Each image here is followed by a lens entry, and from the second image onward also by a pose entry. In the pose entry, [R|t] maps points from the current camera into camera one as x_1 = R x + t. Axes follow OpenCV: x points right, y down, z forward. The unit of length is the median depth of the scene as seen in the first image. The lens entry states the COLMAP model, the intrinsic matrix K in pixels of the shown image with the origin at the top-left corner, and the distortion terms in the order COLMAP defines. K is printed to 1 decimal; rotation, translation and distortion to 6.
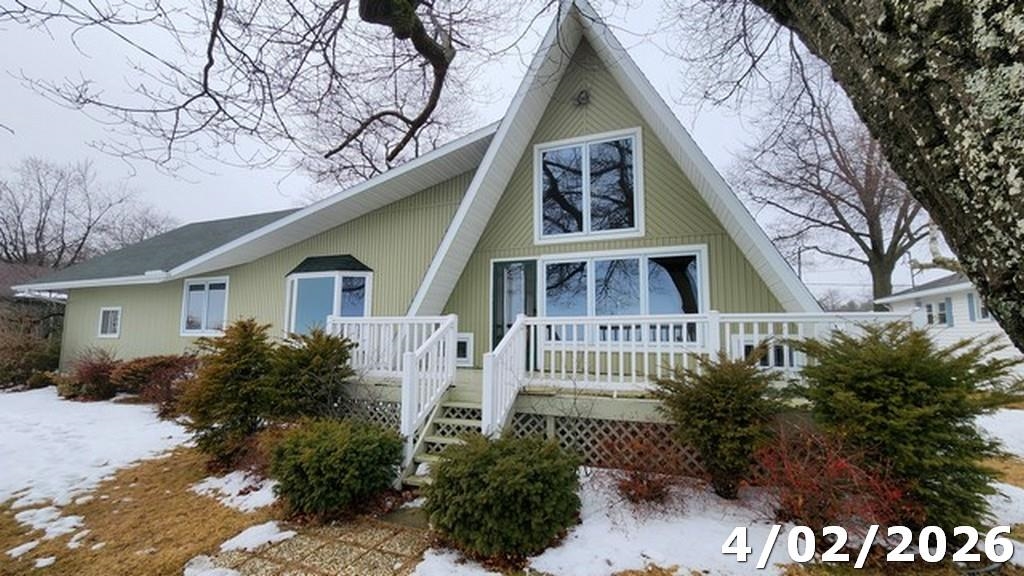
lens RADIAL K [[423.5, 0, 512.0], [0, 423.5, 288.0], [0, 0, 1]] dist [0.000026, 0.000138]
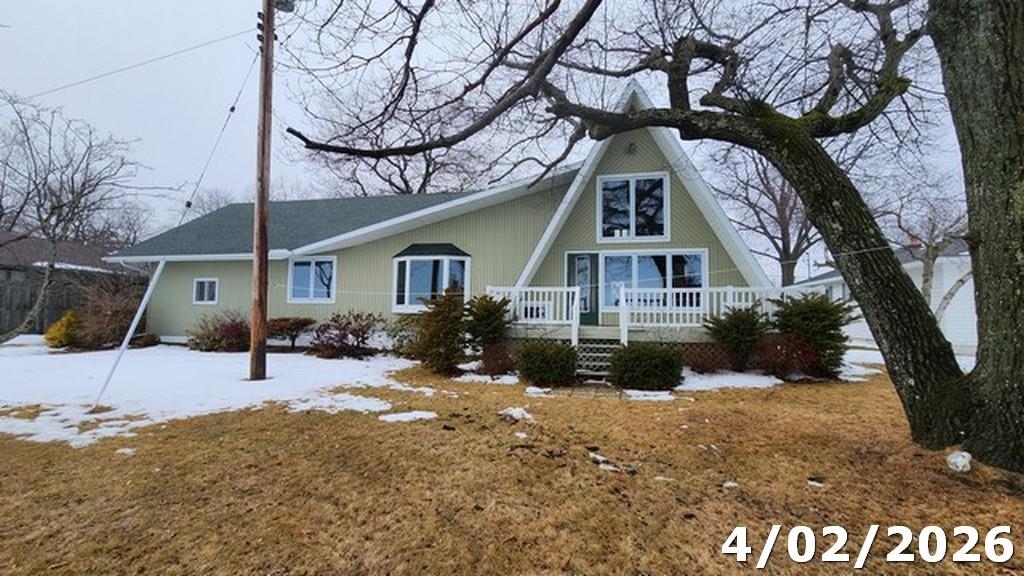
lens RADIAL K [[423.5, 0, 512.0], [0, 423.5, 288.0], [0, 0, 1]] dist [0.000026, 0.000138]
pose [[0.987310, 0.021085, 0.157401, -0.411279], [-0.027156, 0.998964, 0.036518, 0.009062], [-0.156468, -0.040329, 0.986859, -0.387069]]
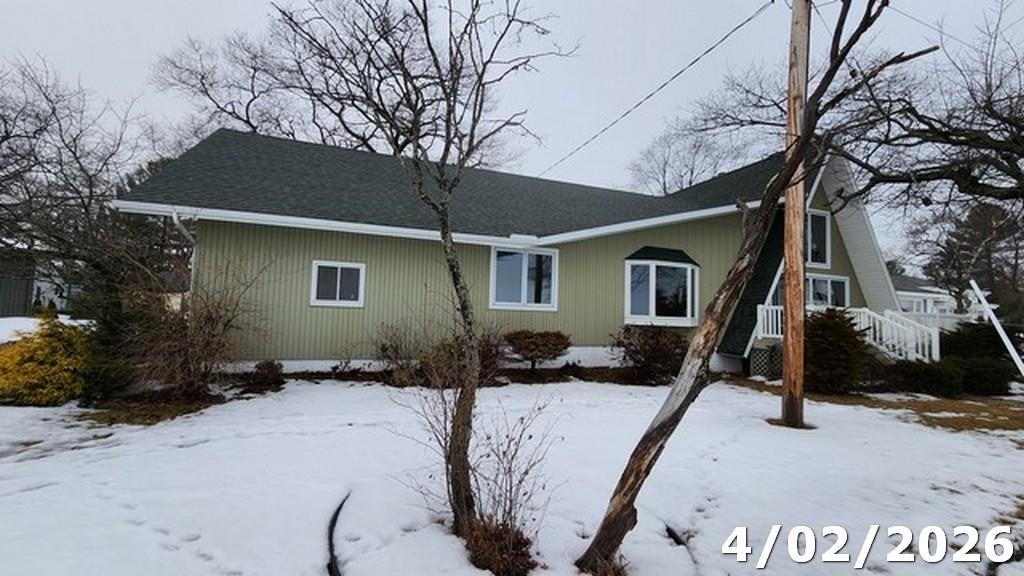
lens RADIAL K [[401.9, 0, 496.8], [0, 401.9, 306.7], [0, 0, 1]] dist [0.000189, -0.000047]
pose [[0.753127, 0.028340, 0.657264, -1.624268], [-0.104222, 0.991595, 0.076667, 0.054819], [-0.649567, -0.126242, 0.749751, 0.450291]]
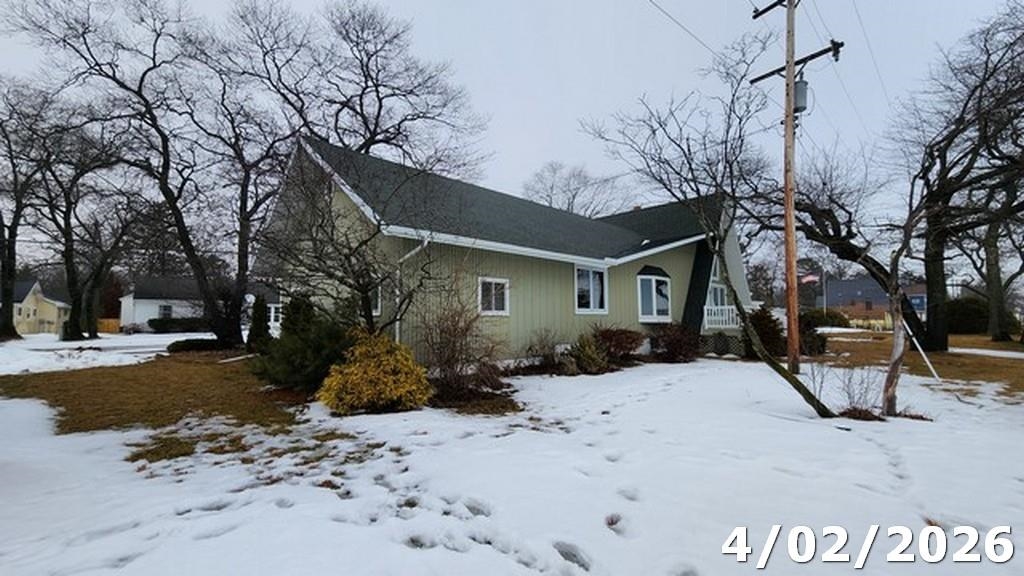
lens RADIAL K [[420.3, 0, 505.4], [0, 420.3, 288.1], [0, 0, 1]] dist [0.002068, 0.000242]
pose [[0.407337, 0.061595, 0.911198, -2.297881], [-0.095759, 0.995104, -0.024459, 0.112030], [-0.908244, -0.077293, 0.411241, 0.883844]]
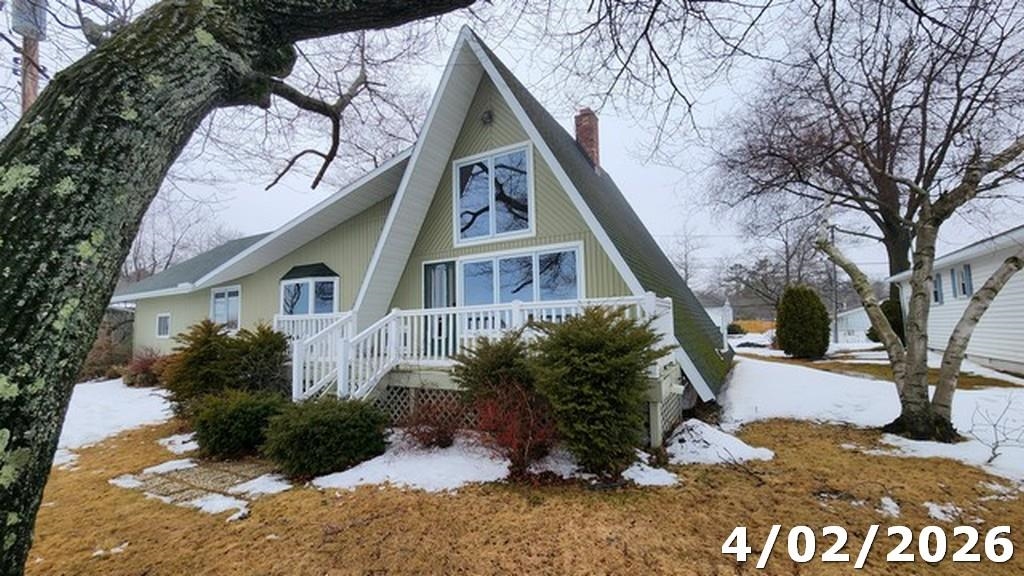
lens RADIAL K [[420.3, 0, 505.4], [0, 420.3, 288.1], [0, 0, 1]] dist [0.002068, 0.000242]
pose [[0.989272, -0.041863, -0.139961, 0.298425], [0.043869, 0.998974, 0.011274, 0.001213], [0.139345, -0.017293, 0.990093, -0.105900]]
